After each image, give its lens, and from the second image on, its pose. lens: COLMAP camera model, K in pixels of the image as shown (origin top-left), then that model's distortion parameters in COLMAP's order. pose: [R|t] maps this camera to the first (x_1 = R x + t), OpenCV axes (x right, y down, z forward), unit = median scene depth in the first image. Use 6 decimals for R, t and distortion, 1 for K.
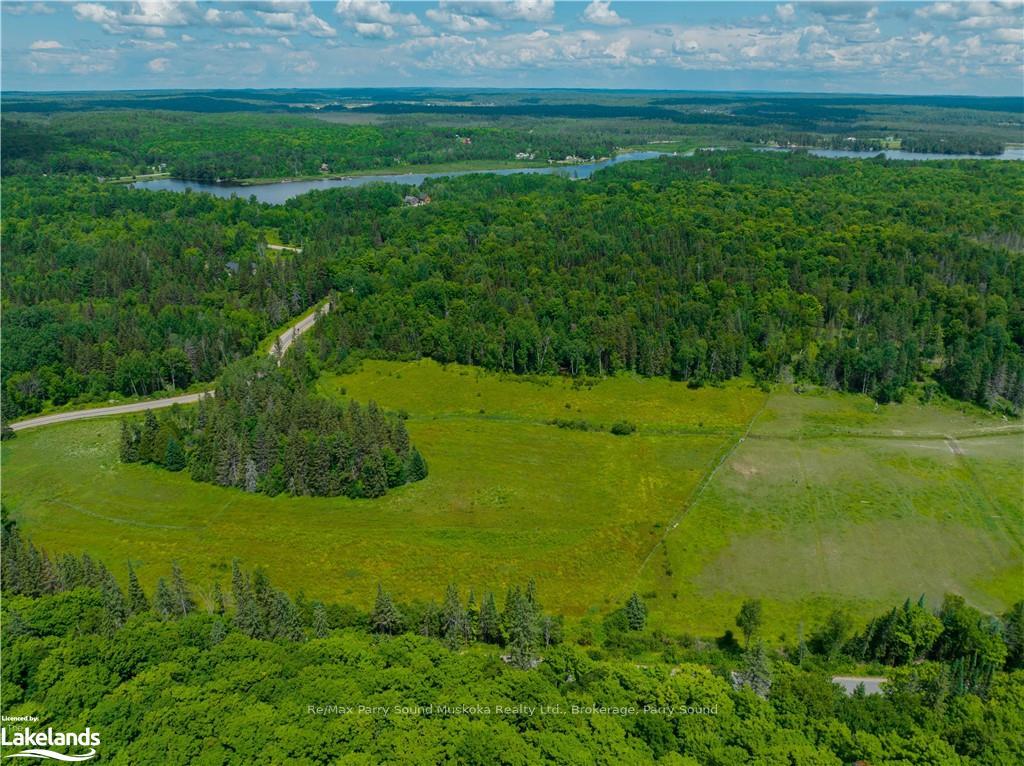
lens RADIAL K [[720.9, 0, 515.1], [0, 720.9, 378.7], [0, 0, 1]] dist [-0.040351, 0.005011]
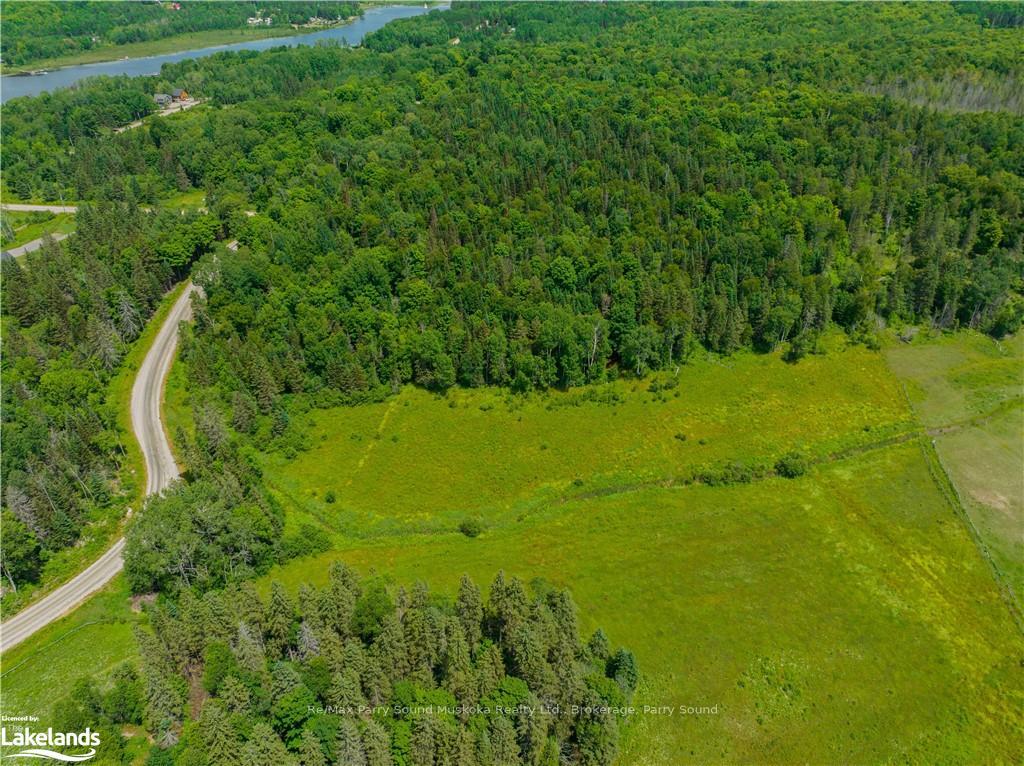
lens RADIAL K [[723.1, 0, 508.3], [0, 723.1, 381.1], [0, 0, 1]] dist [-0.062470, 0.034860]
pose [[0.928963, -0.213838, 0.302160, -0.235399], [0.155195, 0.966052, 0.206541, -0.154819], [-0.336068, -0.144975, 0.930613, 0.380021]]
